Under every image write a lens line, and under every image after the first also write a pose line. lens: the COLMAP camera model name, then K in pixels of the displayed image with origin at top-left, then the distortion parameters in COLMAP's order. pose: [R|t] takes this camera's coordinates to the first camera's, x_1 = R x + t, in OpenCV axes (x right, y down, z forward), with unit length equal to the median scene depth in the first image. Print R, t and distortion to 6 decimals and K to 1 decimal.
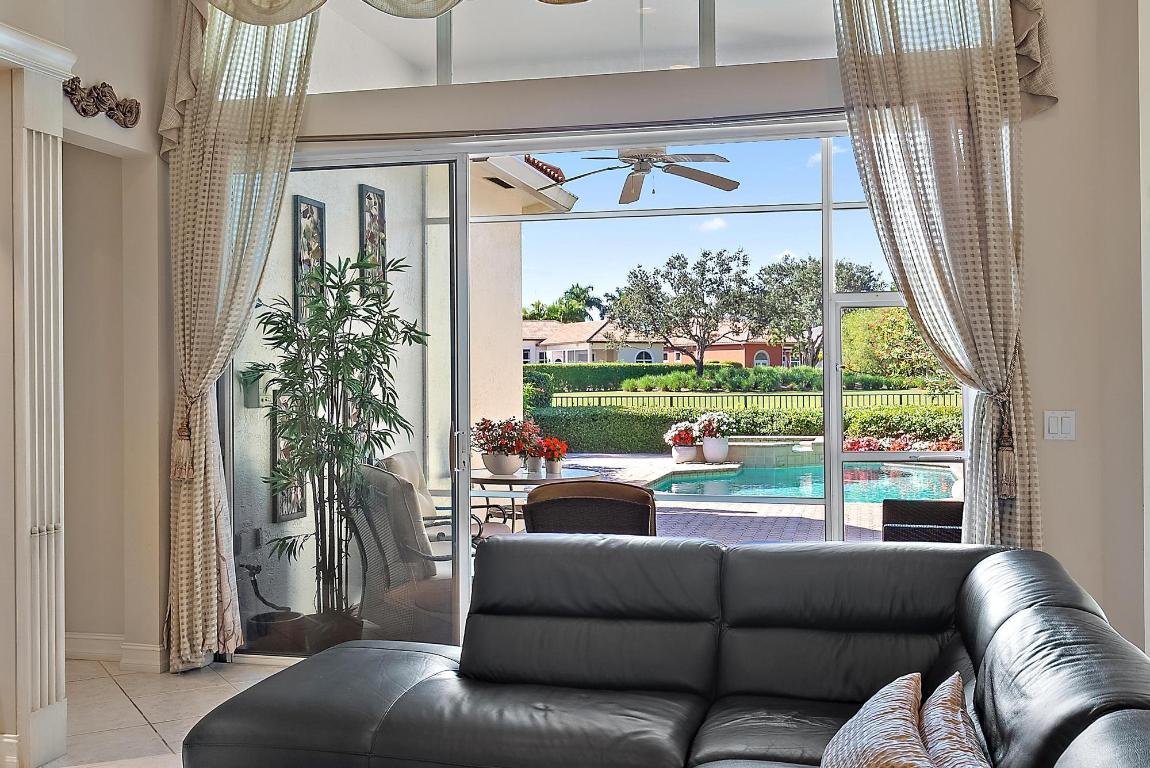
lens RADIAL K [[1171.8, 0, 571.1], [0, 1171.8, 374.1], [0, 0, 1]] dist [-0.002228, 0.000000]
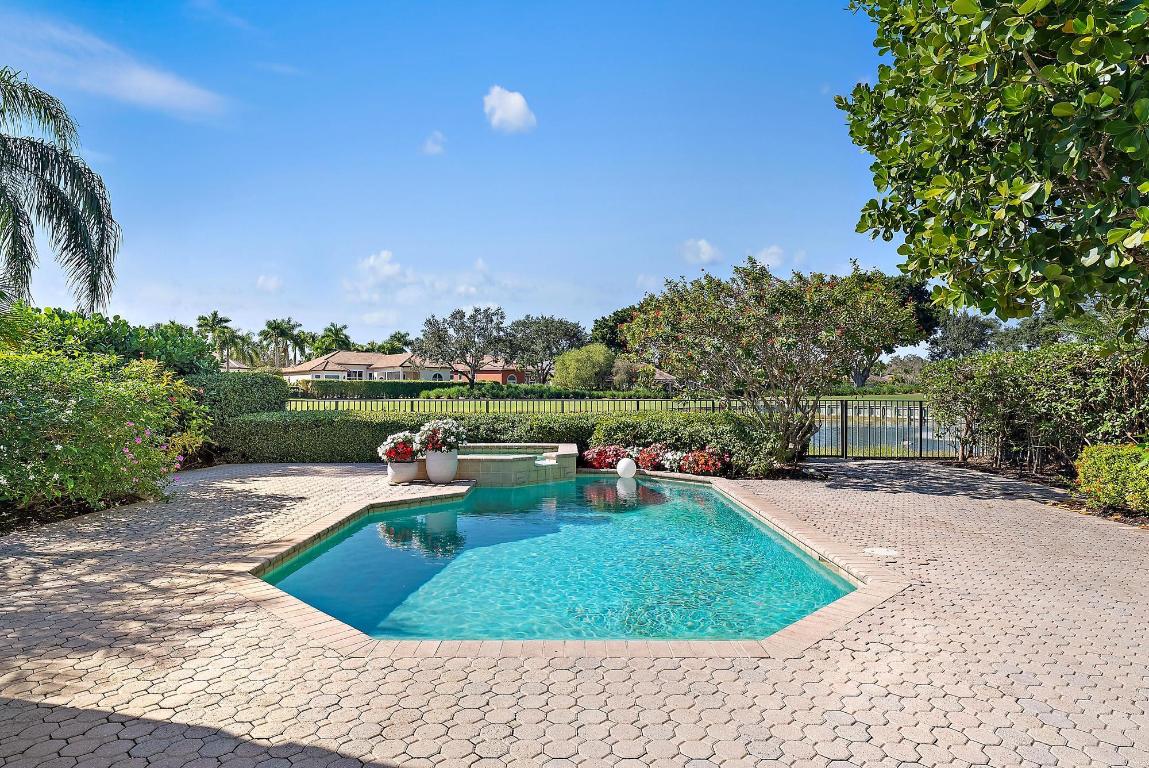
lens RADIAL K [[667.0, 0, 573.5], [0, 667.0, 380.9], [0, 0, 1]] dist [-0.002336, -0.000004]
pose [[0.968431, 0.015763, 0.248783, 0.020748], [-0.012377, 0.999808, -0.015170, 0.002500], [-0.248975, 0.011612, 0.968440, 0.114401]]
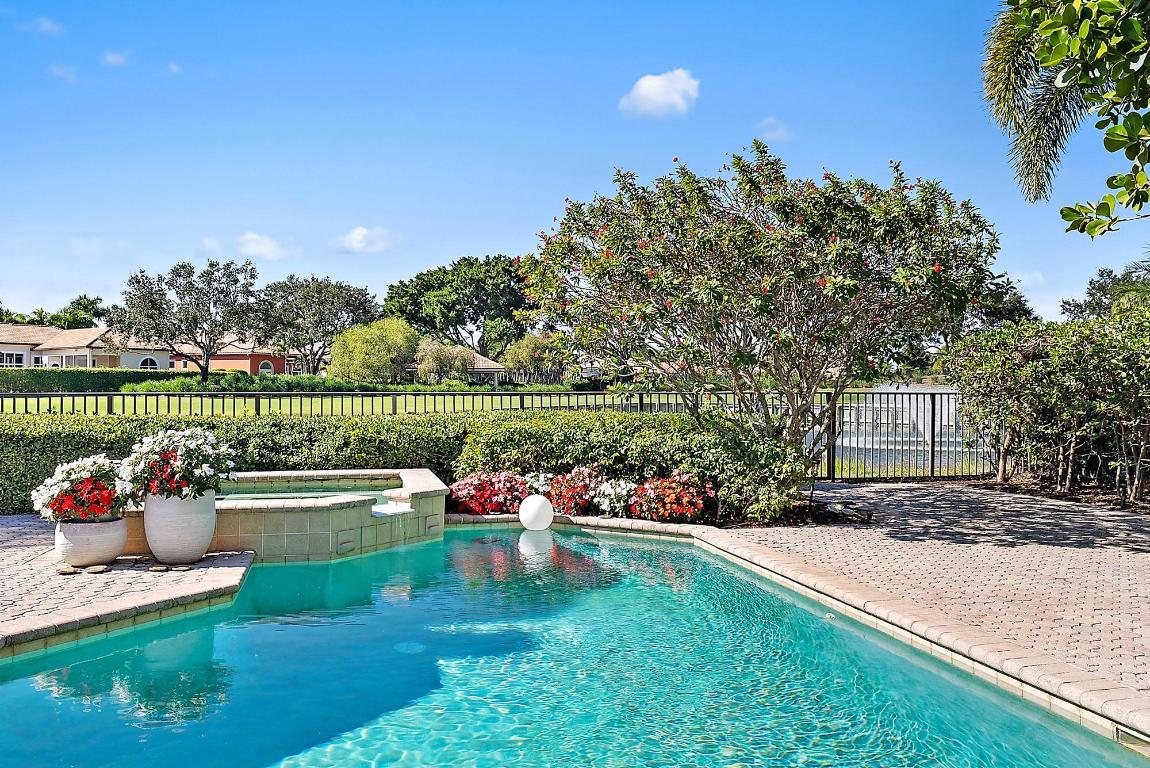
lens RADIAL K [[894.9, 0, 577.1], [0, 894.9, 379.8], [0, 0, 1]] dist [-0.005139, 0.005461]
pose [[0.878166, 0.016635, 0.478067, 0.020802], [-0.013274, 0.999858, -0.010407, 0.003752], [-0.478172, 0.002793, 0.878262, 0.145945]]
